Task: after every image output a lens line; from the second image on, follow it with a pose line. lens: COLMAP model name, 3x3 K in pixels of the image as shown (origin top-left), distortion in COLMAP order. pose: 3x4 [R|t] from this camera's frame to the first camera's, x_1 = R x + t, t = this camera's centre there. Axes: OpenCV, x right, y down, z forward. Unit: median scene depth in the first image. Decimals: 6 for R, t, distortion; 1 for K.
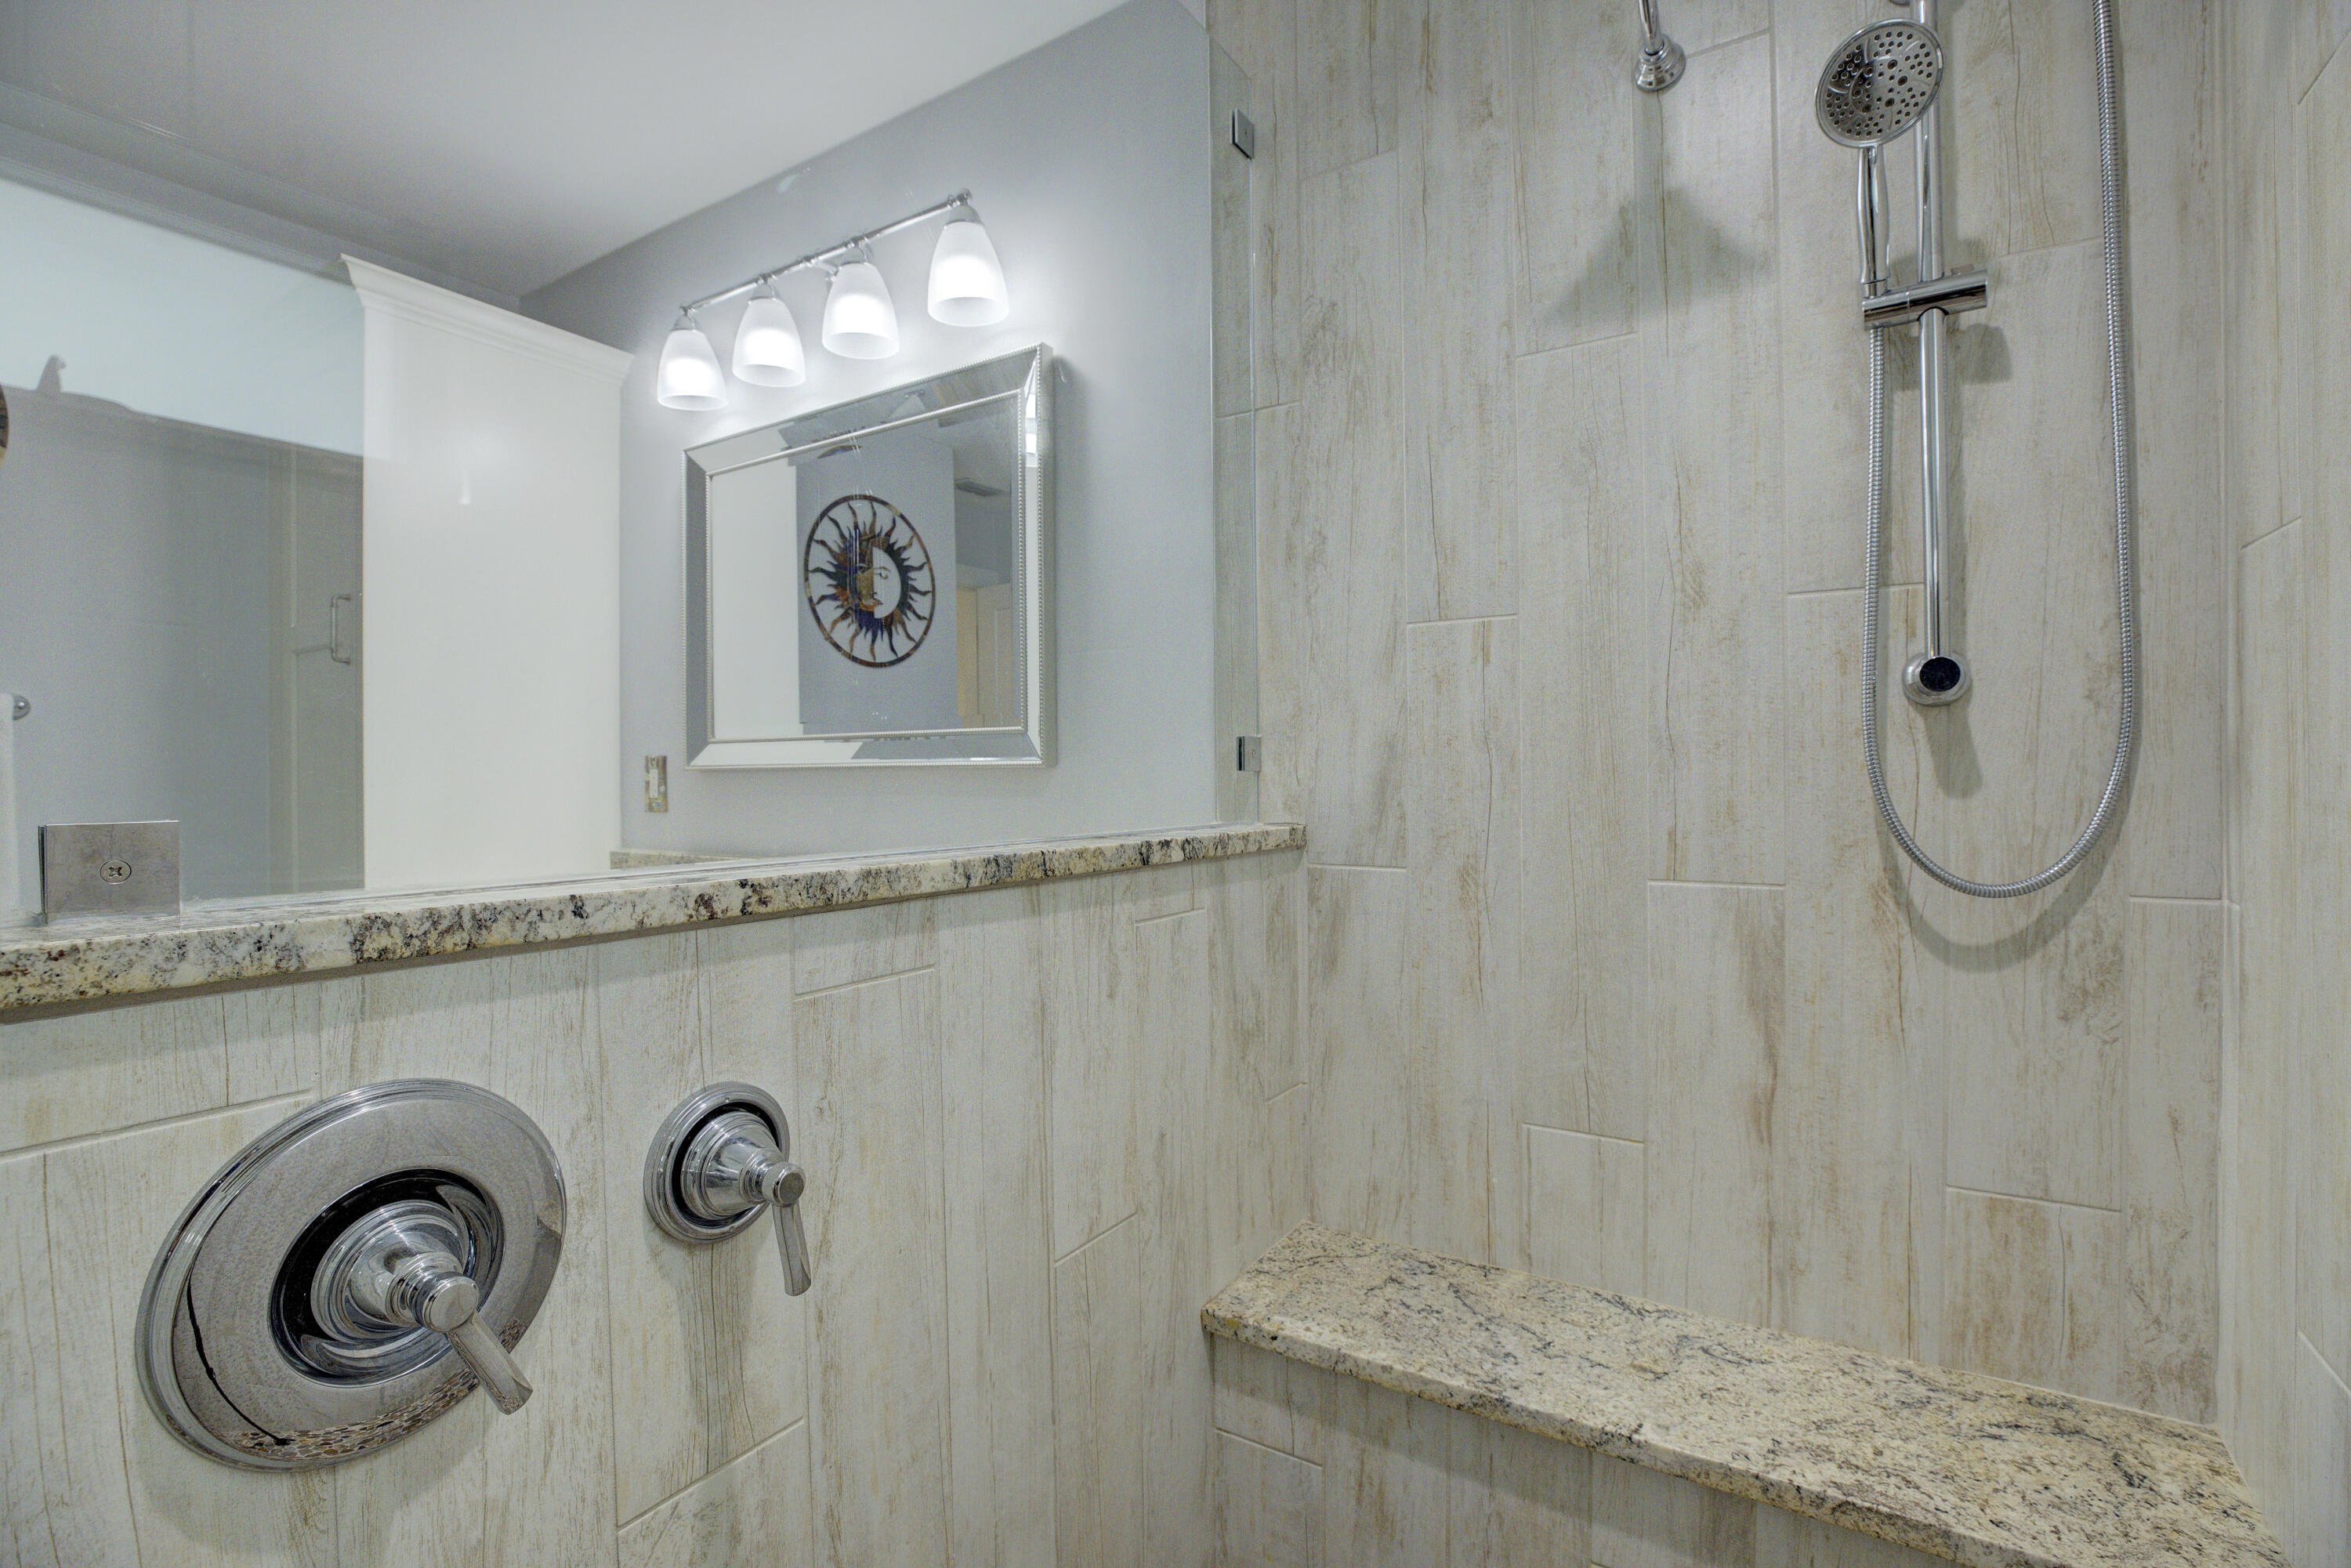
lens RADIAL K [[1085.6, 0, 1171.1], [0, 1085.6, 780.5], [0, 0, 1]] dist [-0.038761, 0.009805]
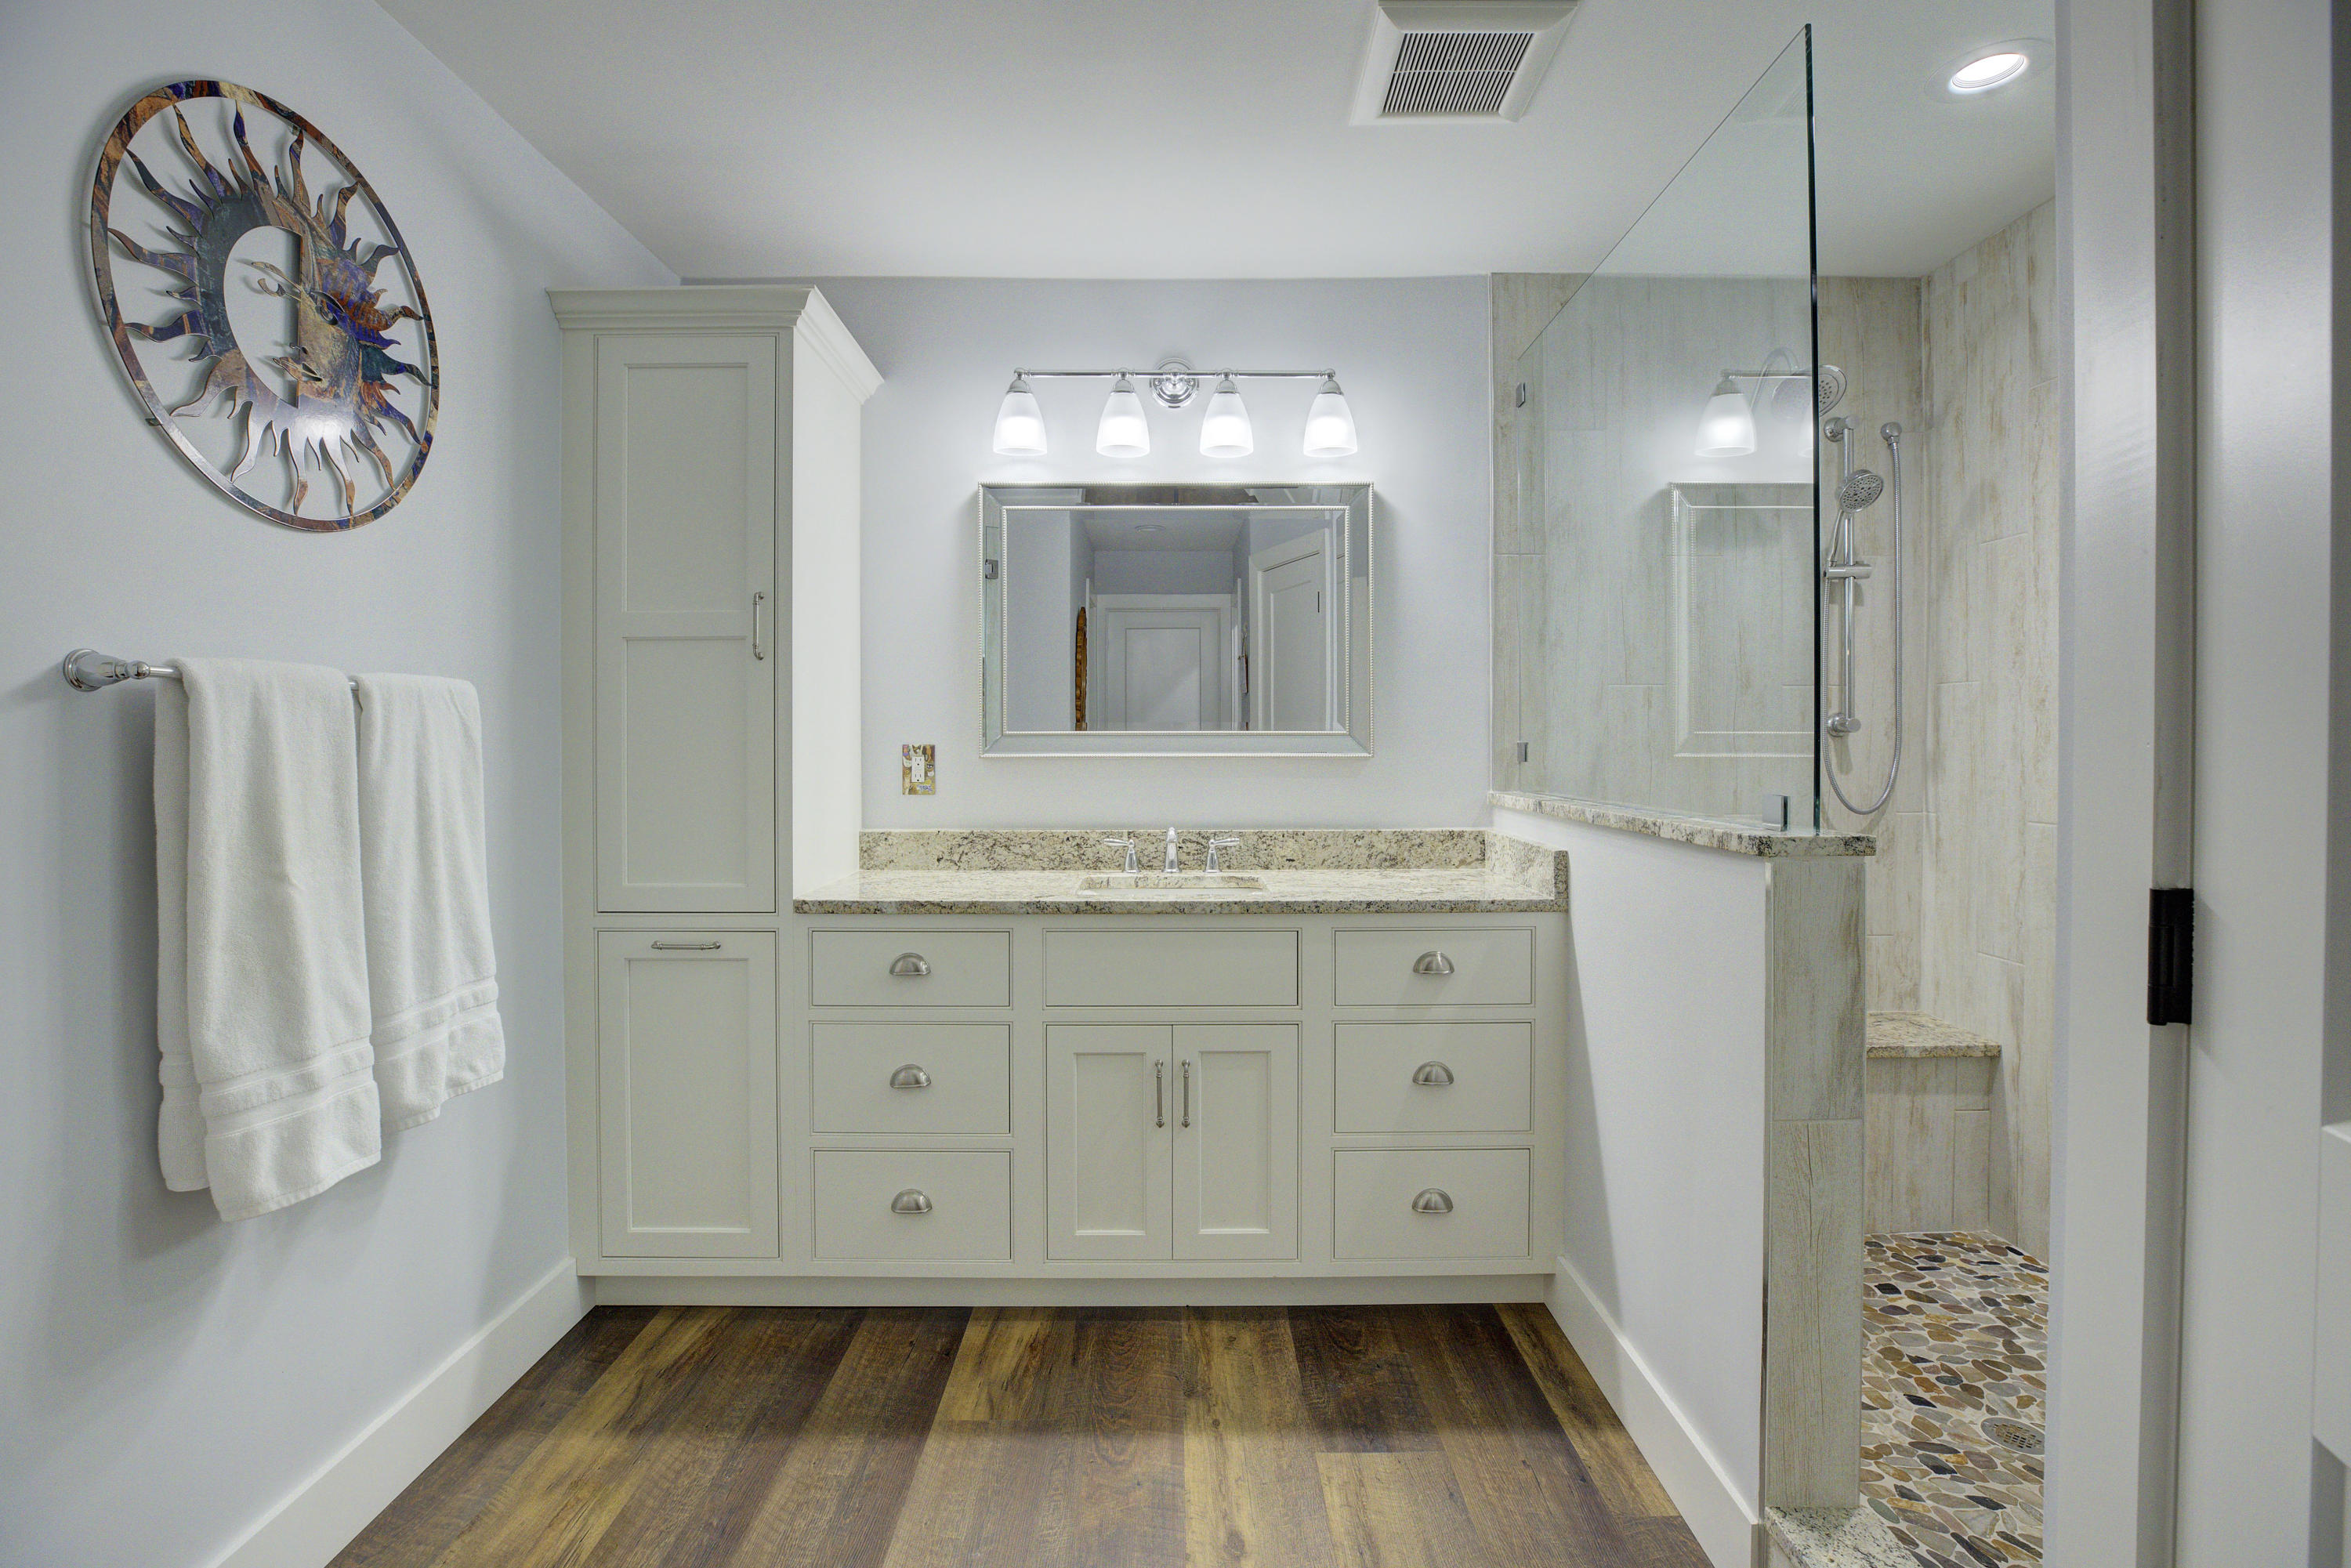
lens RADIAL K [[1085.6, 0, 1187.4], [0, 1085.6, 750.2], [0, 0, 1]] dist [-0.038761, 0.009805]
pose [[0.838009, 0.000022, 0.545656, -1.341961], [-0.001771, 0.999995, 0.002679, -0.032337], [-0.545653, -0.003212, 0.838005, -0.166810]]
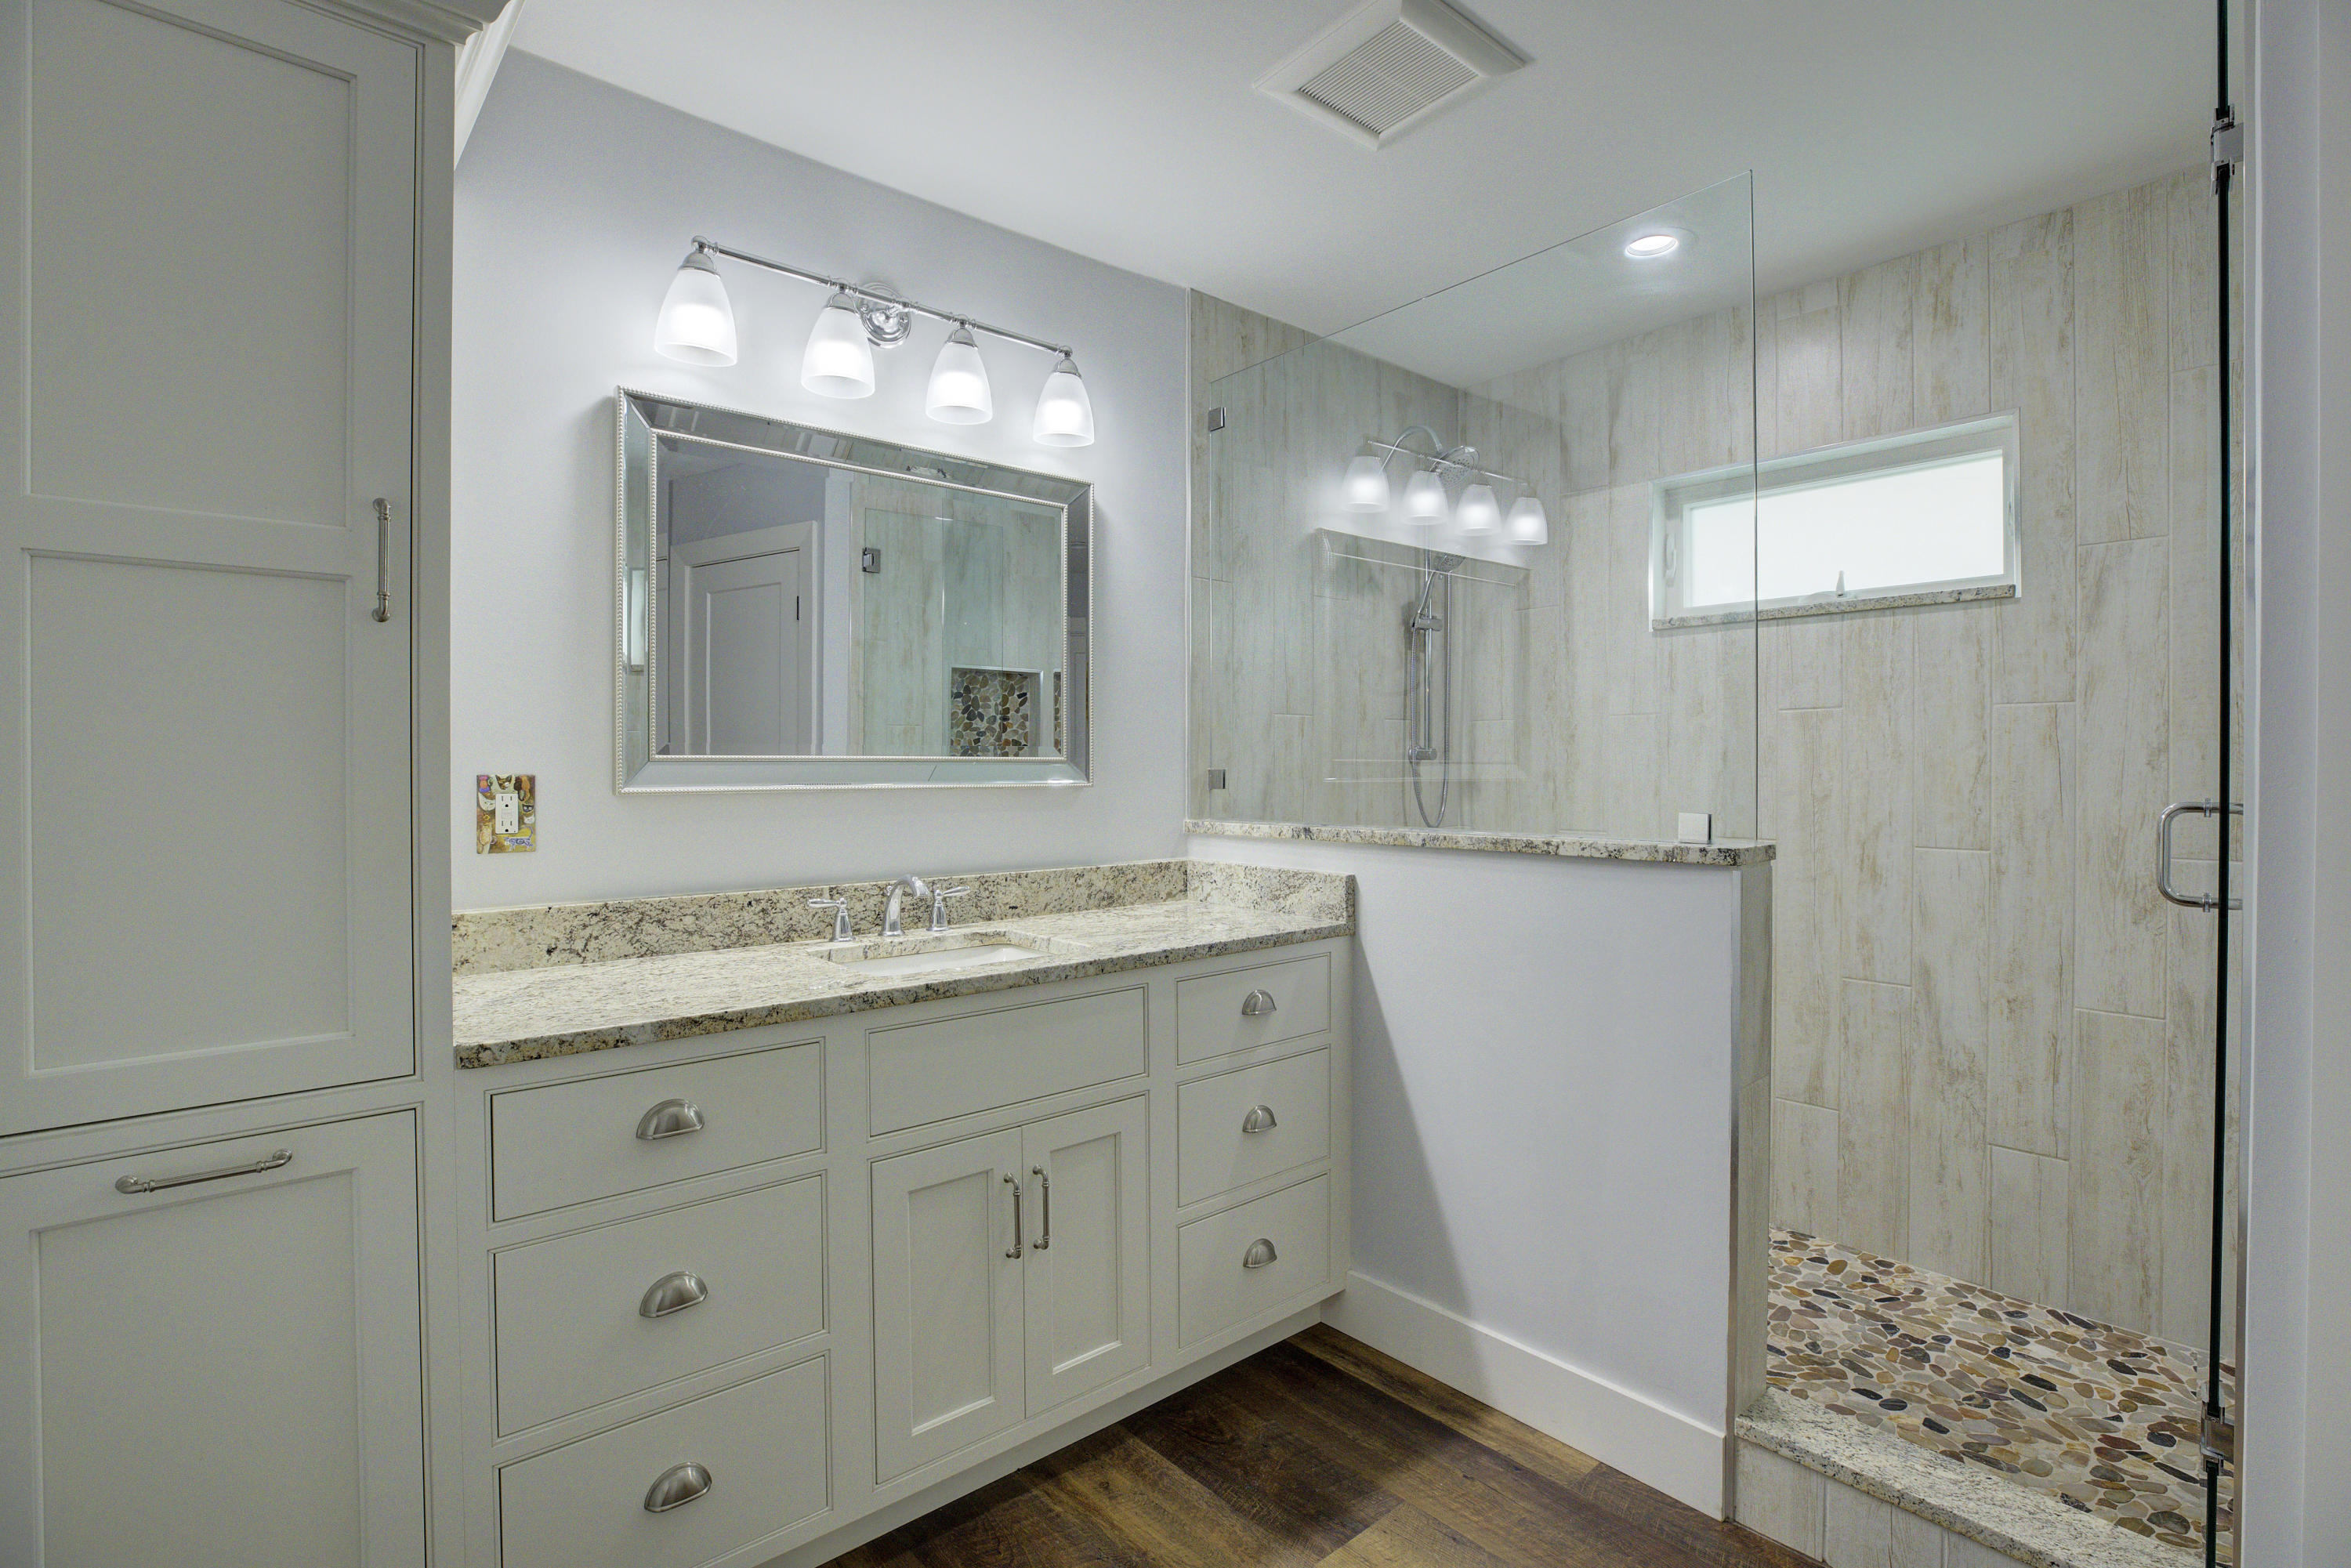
lens RADIAL K [[1085.6, 0, 1194.9], [0, 1085.6, 777.7], [0, 0, 1]] dist [-0.038761, 0.009805]
pose [[0.281877, -0.003842, 0.959443, -1.614614], [0.003925, 0.999988, 0.002851, -0.033184], [-0.959443, 0.002962, 0.281889, 0.549865]]
